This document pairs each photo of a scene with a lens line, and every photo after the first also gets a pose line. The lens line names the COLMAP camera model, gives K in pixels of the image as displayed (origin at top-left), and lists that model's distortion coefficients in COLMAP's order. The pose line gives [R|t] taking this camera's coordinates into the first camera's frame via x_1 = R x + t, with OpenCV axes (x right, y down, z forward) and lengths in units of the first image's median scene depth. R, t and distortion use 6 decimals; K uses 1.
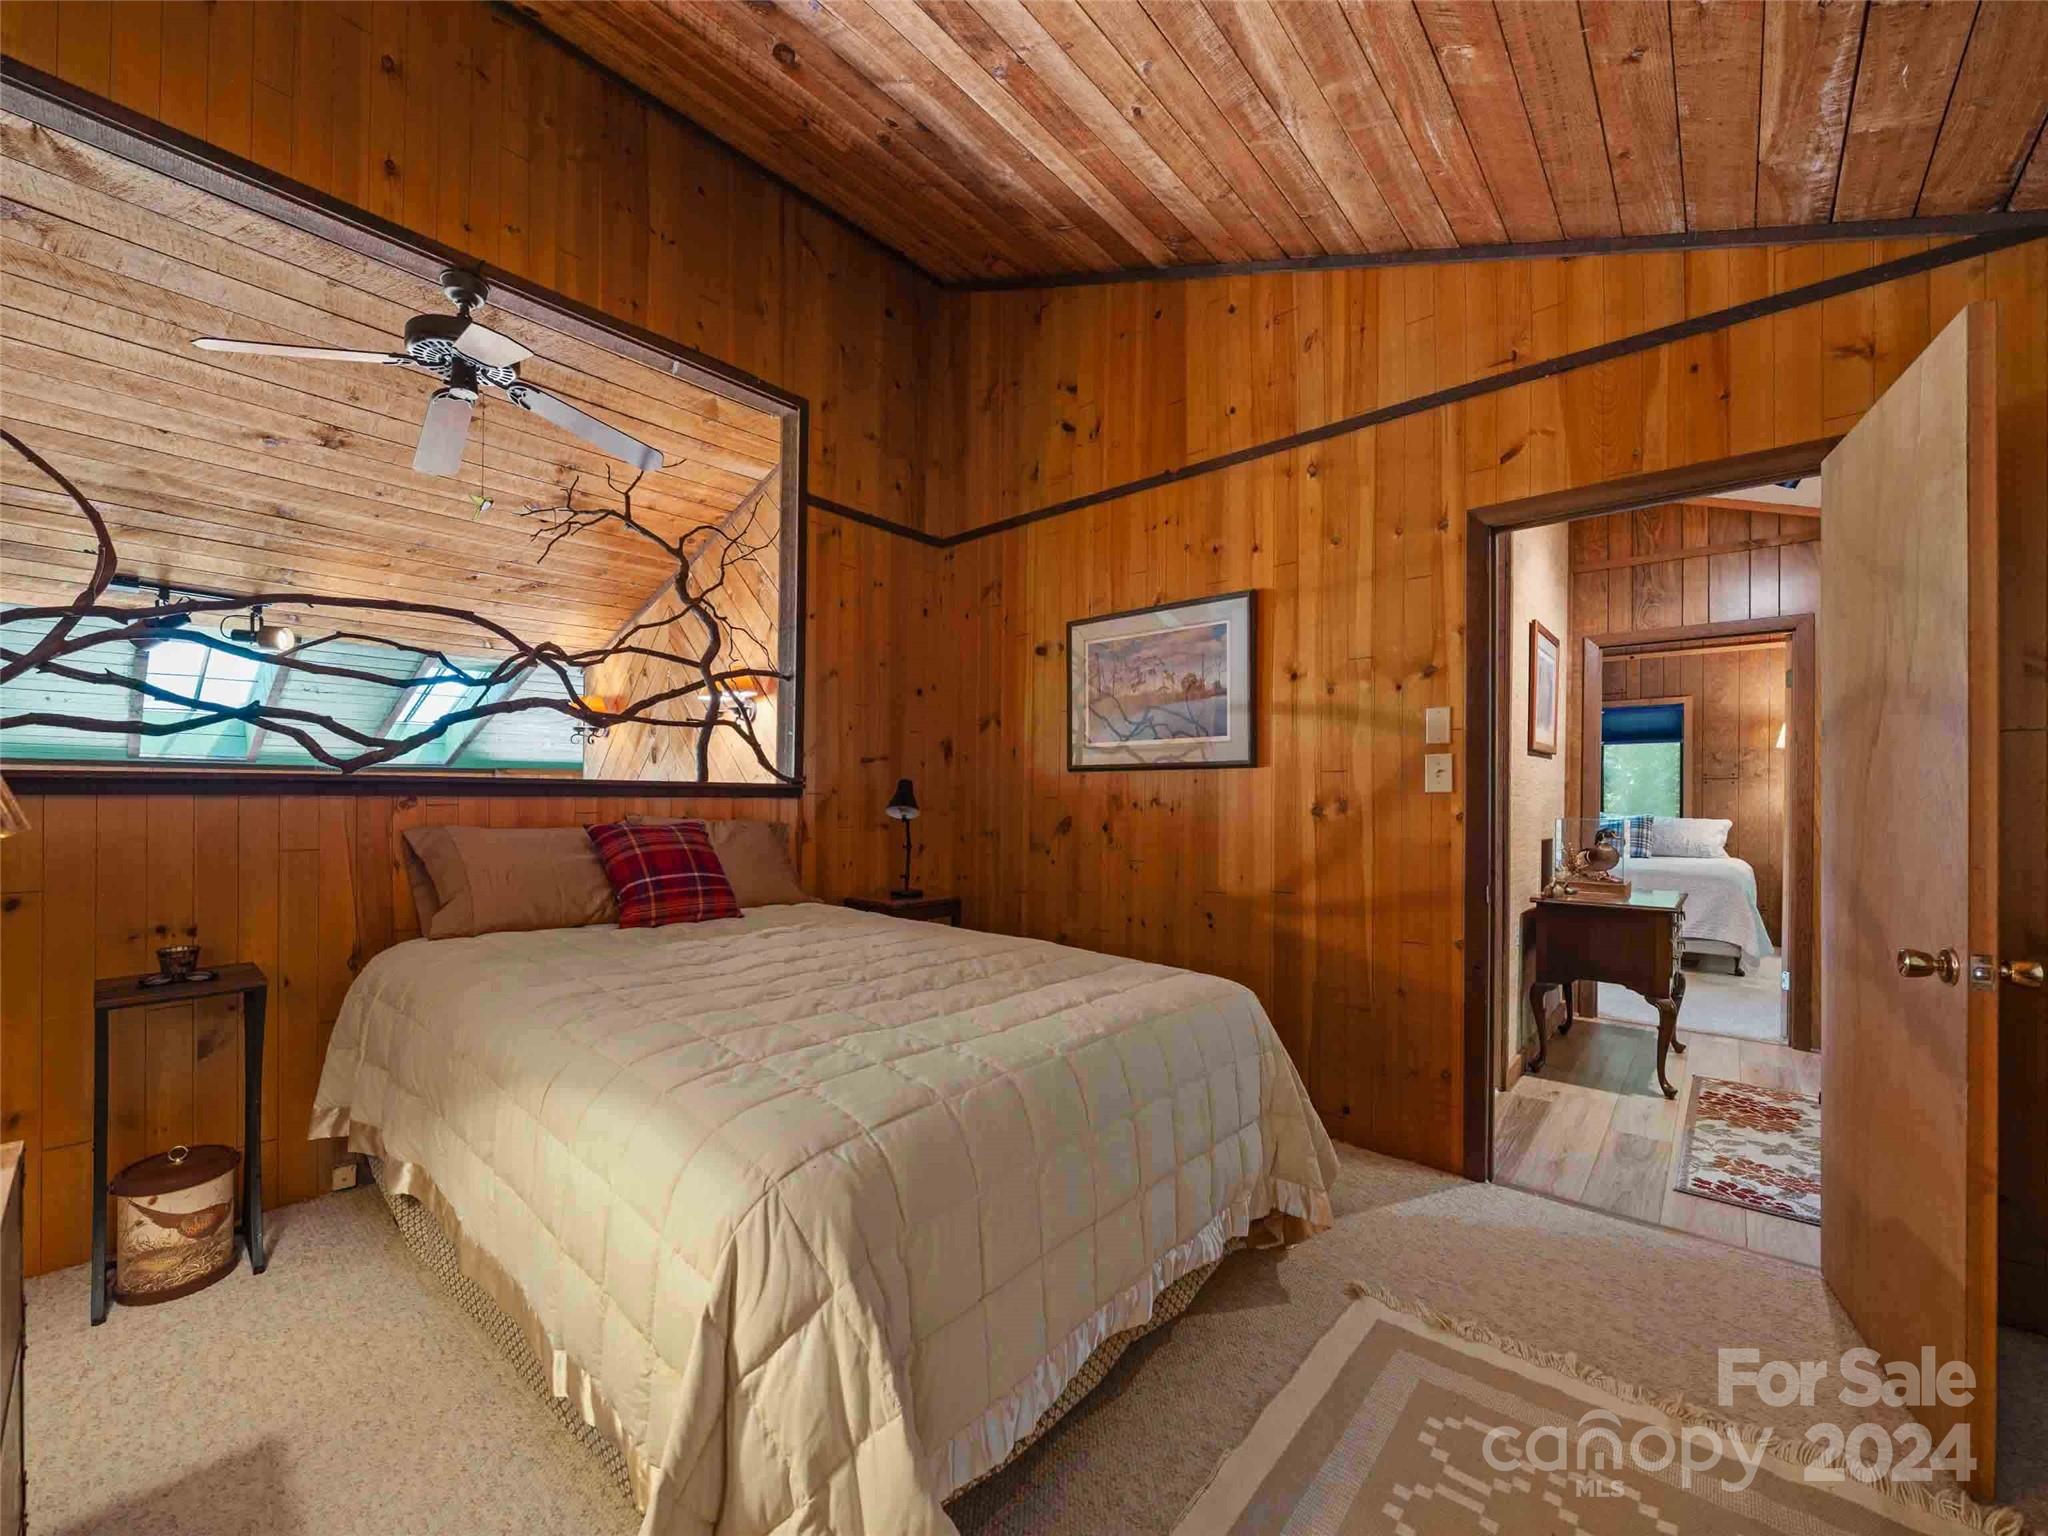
lens RADIAL K [[802.2, 0, 1022.6], [0, 802.2, 788.4], [0, 0, 1]] dist [-0.014296, 0.000040]
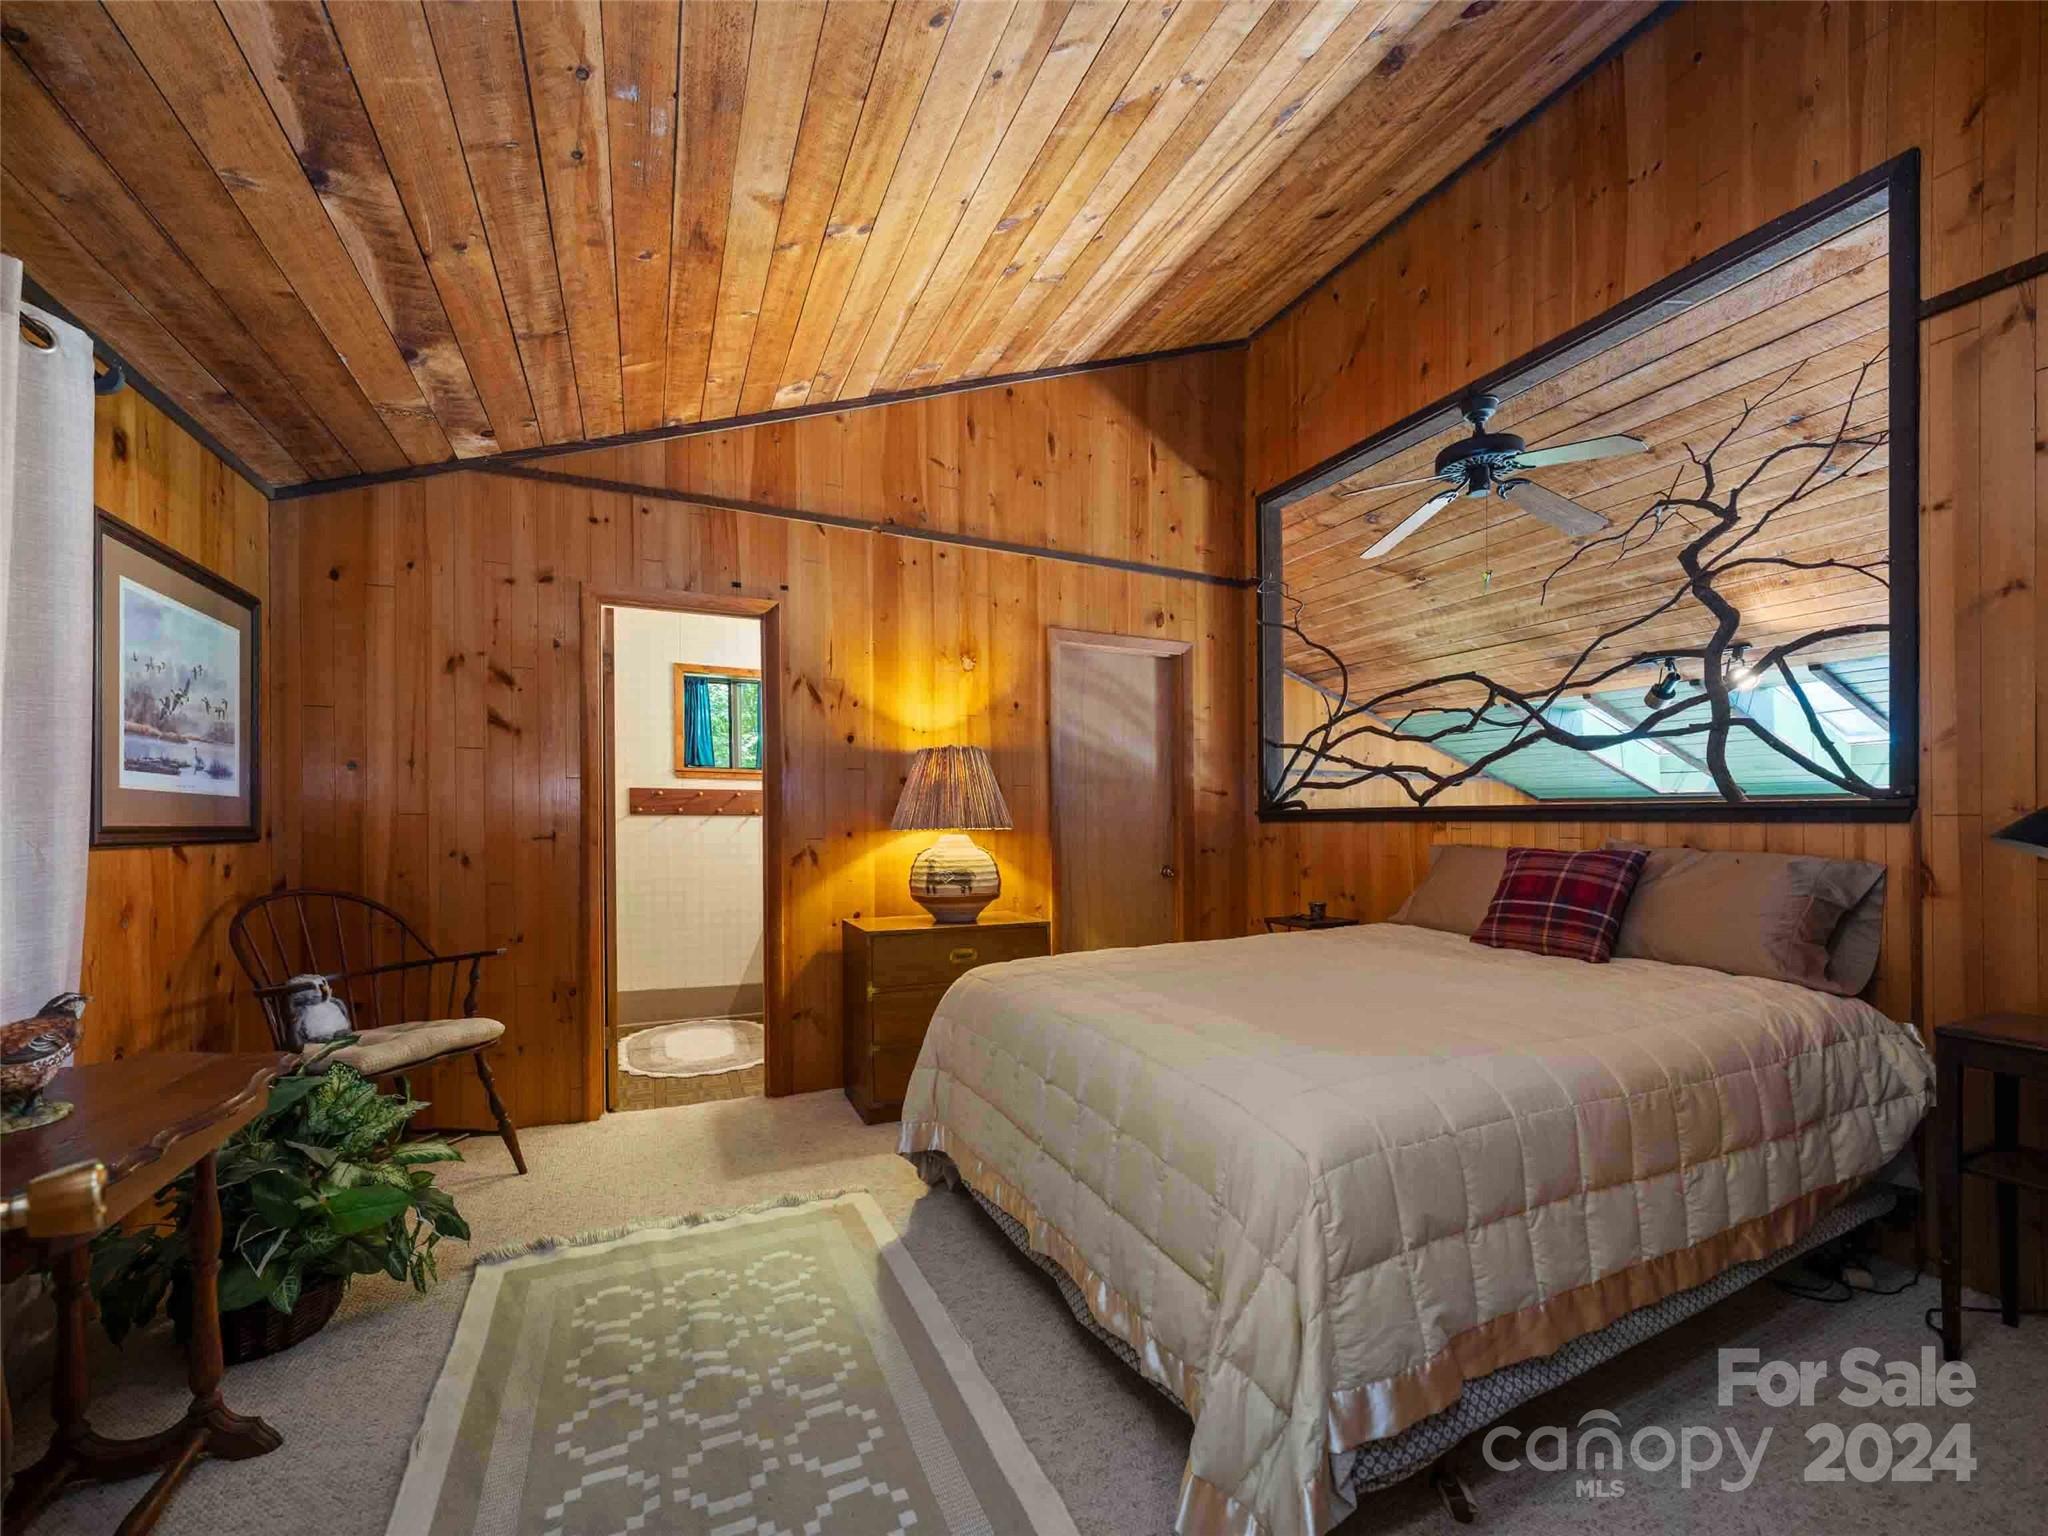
lens RADIAL K [[808.1, 0, 987.4], [0, 808.1, 826.3], [0, 0, 1]] dist [0.001567, 0.000091]
pose [[-0.441039, 0.000105, -0.897488, 0.715451], [0.001827, 0.999998, -0.000781, 0.015470], [0.897486, -0.001984, -0.441038, 0.819727]]
